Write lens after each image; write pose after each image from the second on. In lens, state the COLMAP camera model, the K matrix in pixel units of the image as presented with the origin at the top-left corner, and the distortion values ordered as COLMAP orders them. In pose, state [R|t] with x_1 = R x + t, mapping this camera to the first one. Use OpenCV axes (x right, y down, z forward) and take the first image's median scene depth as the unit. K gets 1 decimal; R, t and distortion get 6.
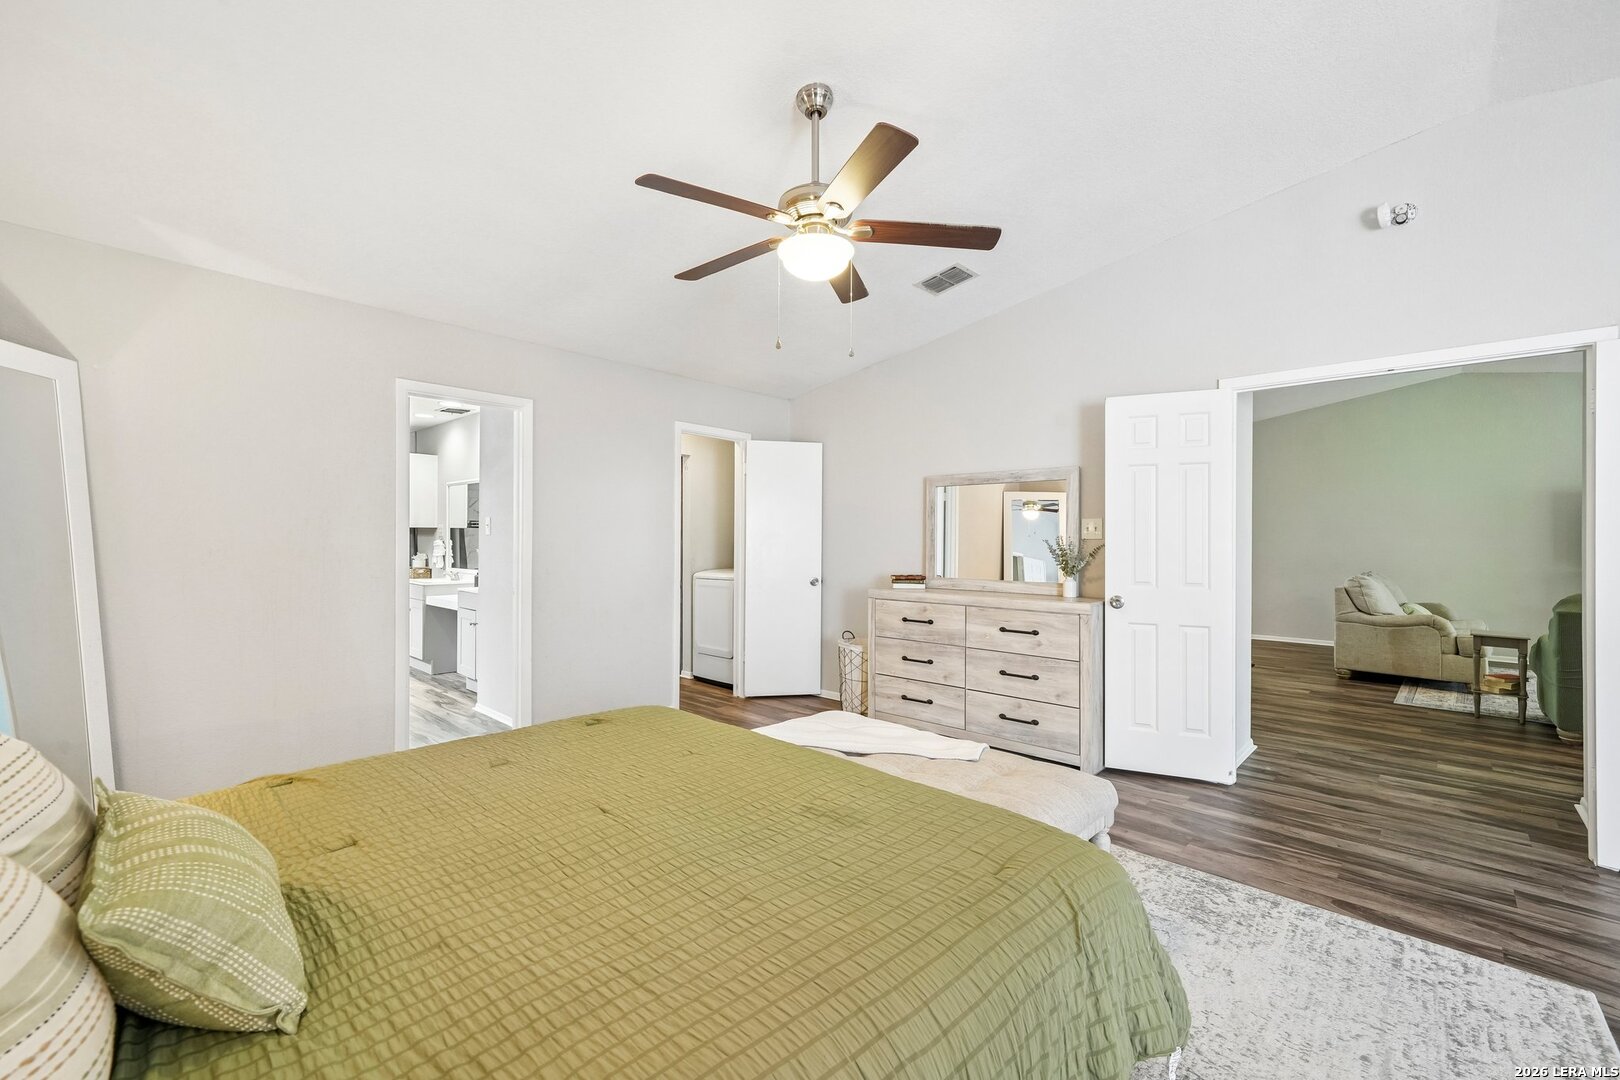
lens RADIAL K [[718.1, 0, 810.3], [0, 718.1, 537.5], [0, 0, 1]] dist [-0.001605, -0.000041]
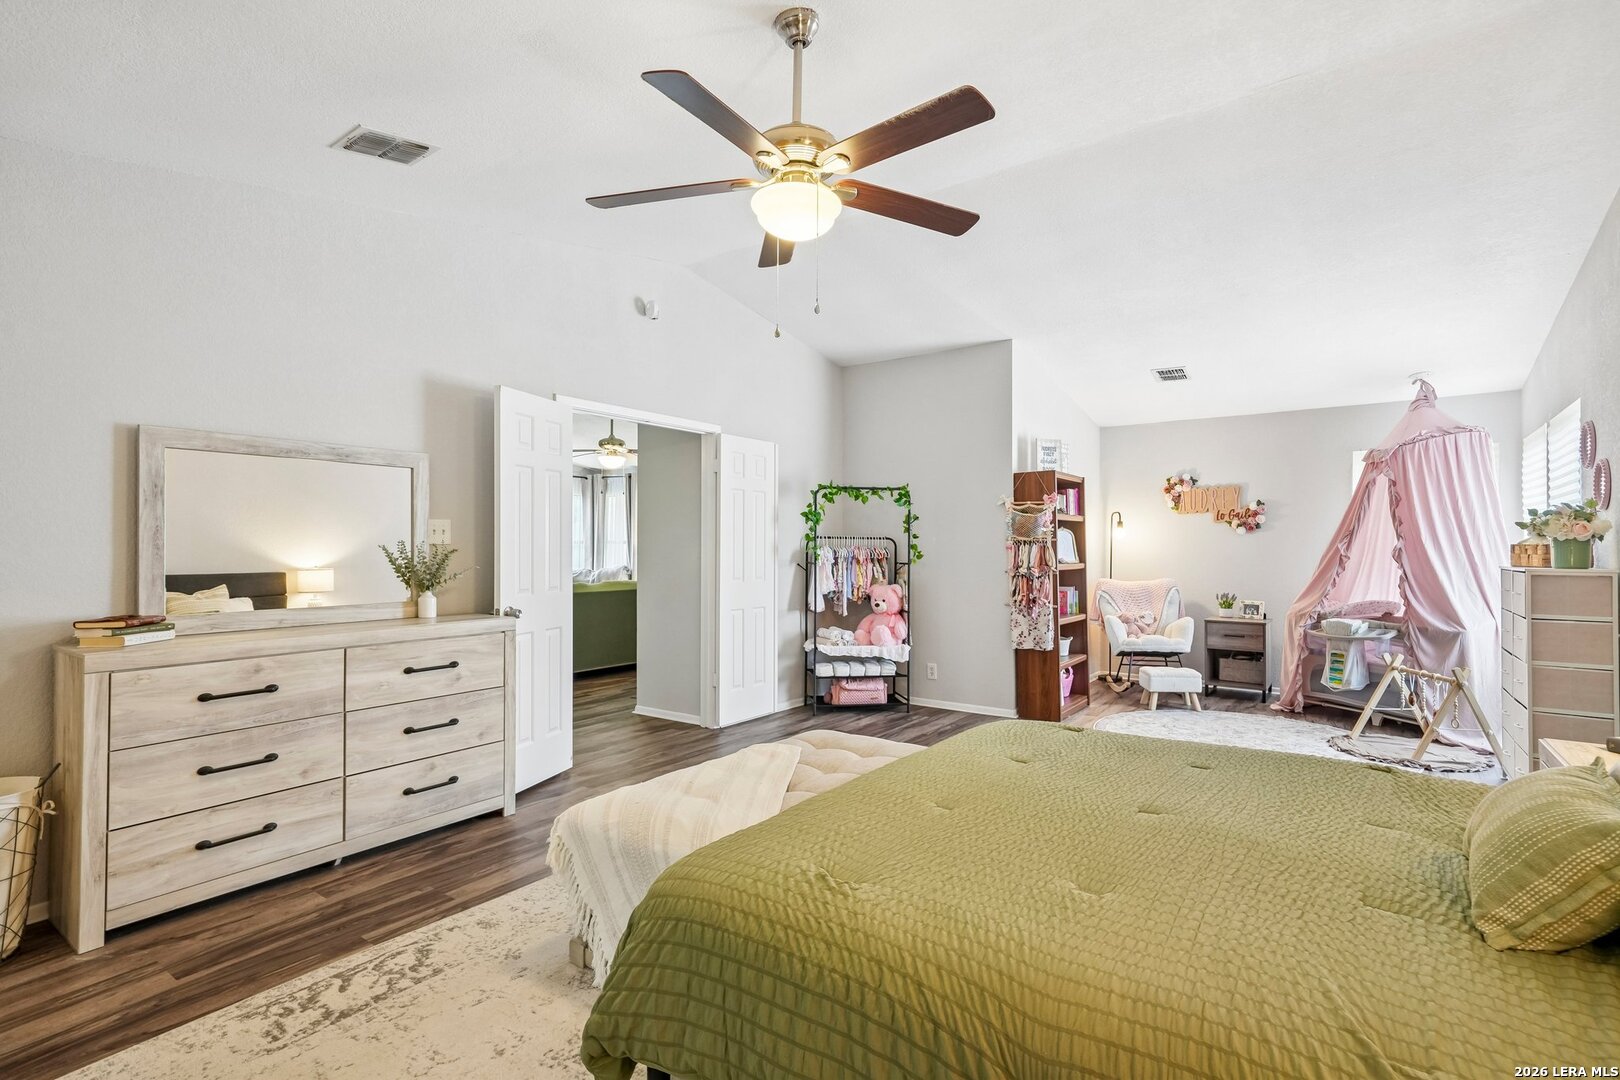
lens RADIAL K [[772.2, 0, 806.0], [0, 772.2, 540.5], [0, 0, 1]] dist [0.008657, 0.000581]
pose [[-0.143448, 0.000368, 0.989658, -0.576070], [-0.001878, 0.999998, -0.000644, -0.002534], [-0.989656, -0.001951, -0.143447, 0.743086]]
